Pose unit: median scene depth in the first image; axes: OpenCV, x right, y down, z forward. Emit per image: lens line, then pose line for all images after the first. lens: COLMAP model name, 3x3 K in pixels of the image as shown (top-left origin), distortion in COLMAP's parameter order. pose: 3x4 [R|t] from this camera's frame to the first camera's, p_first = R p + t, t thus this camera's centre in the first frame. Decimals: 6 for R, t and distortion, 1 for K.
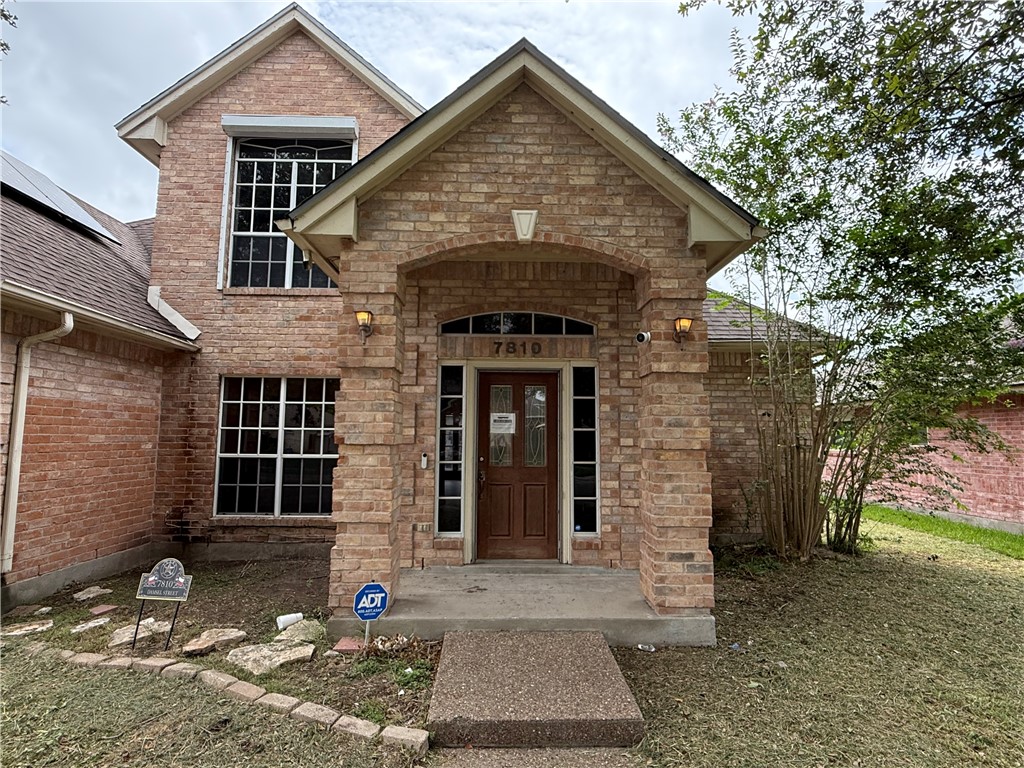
lens RADIAL K [[523.8, 0, 512.1], [0, 523.8, 386.9], [0, 0, 1]] dist [0.002939, -0.000908]
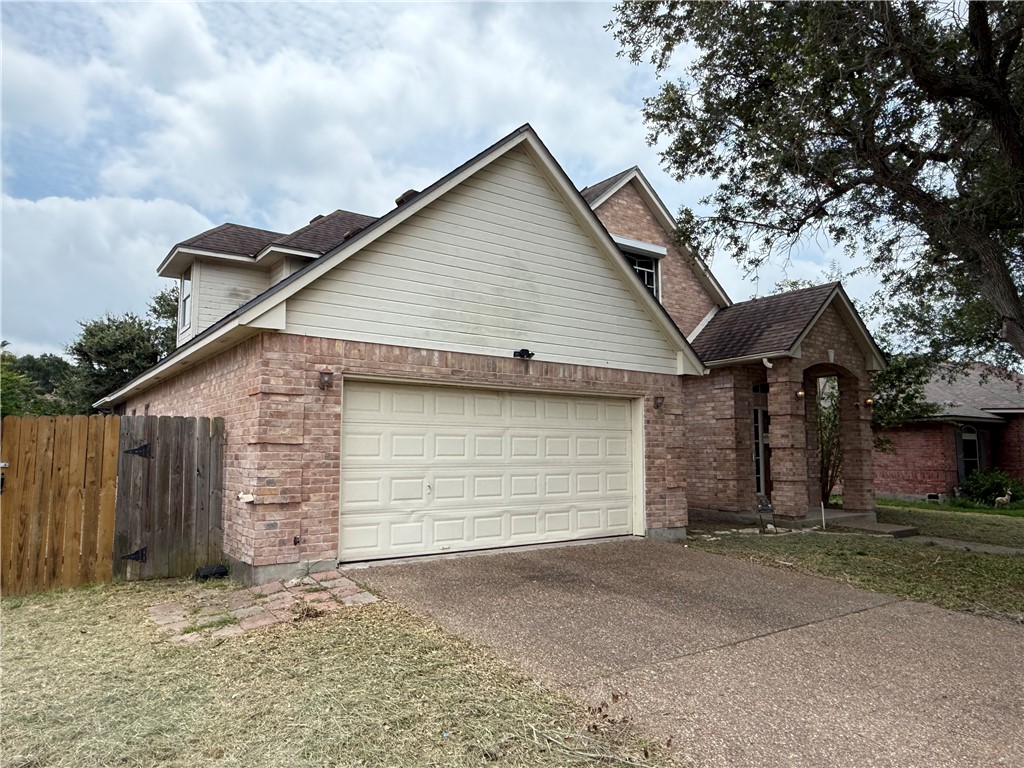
lens RADIAL K [[678.7, 0, 511.0], [0, 678.7, 386.0], [0, 0, 1]] dist [0.000444, 0.000110]
pose [[0.822674, 0.050988, 0.566223, -2.602918], [-0.050753, 0.998580, -0.016182, -0.043417], [-0.566244, -0.015425, 0.824093, -0.648183]]
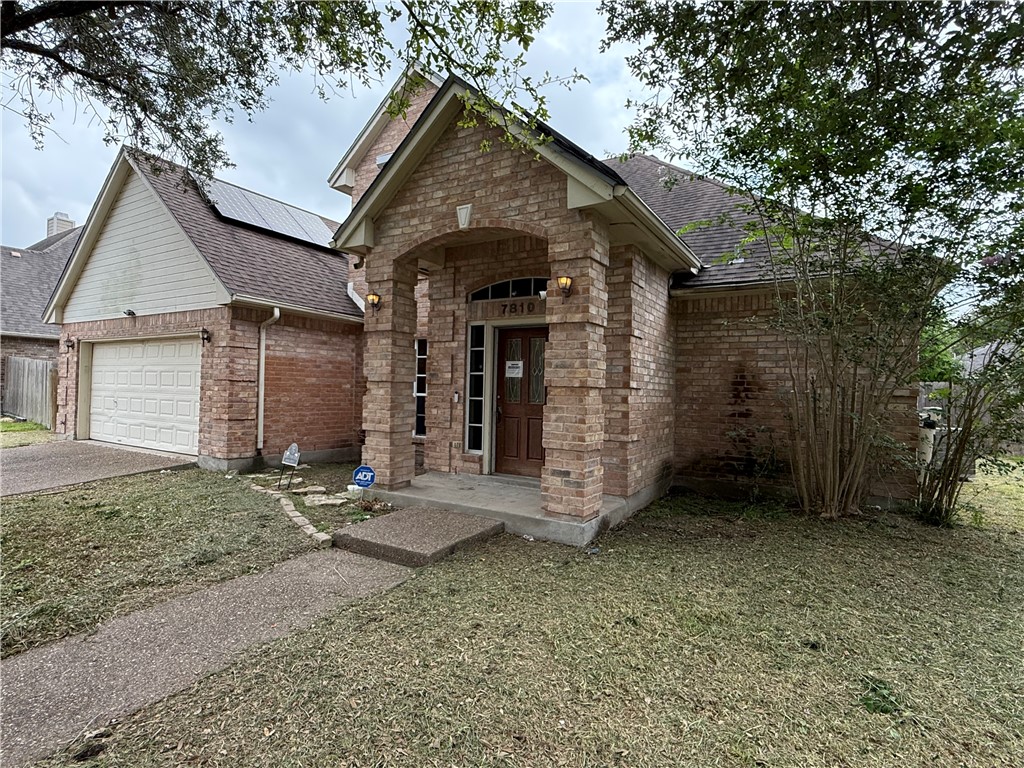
lens RADIAL K [[523.8, 0, 511.6], [0, 523.8, 385.2], [0, 0, 1]] dist [0.002939, -0.000908]
pose [[0.839300, 0.008768, -0.543597, 0.753346], [0.033739, 0.997103, 0.068174, 0.025356], [0.542620, -0.075559, 0.836573, -0.064862]]
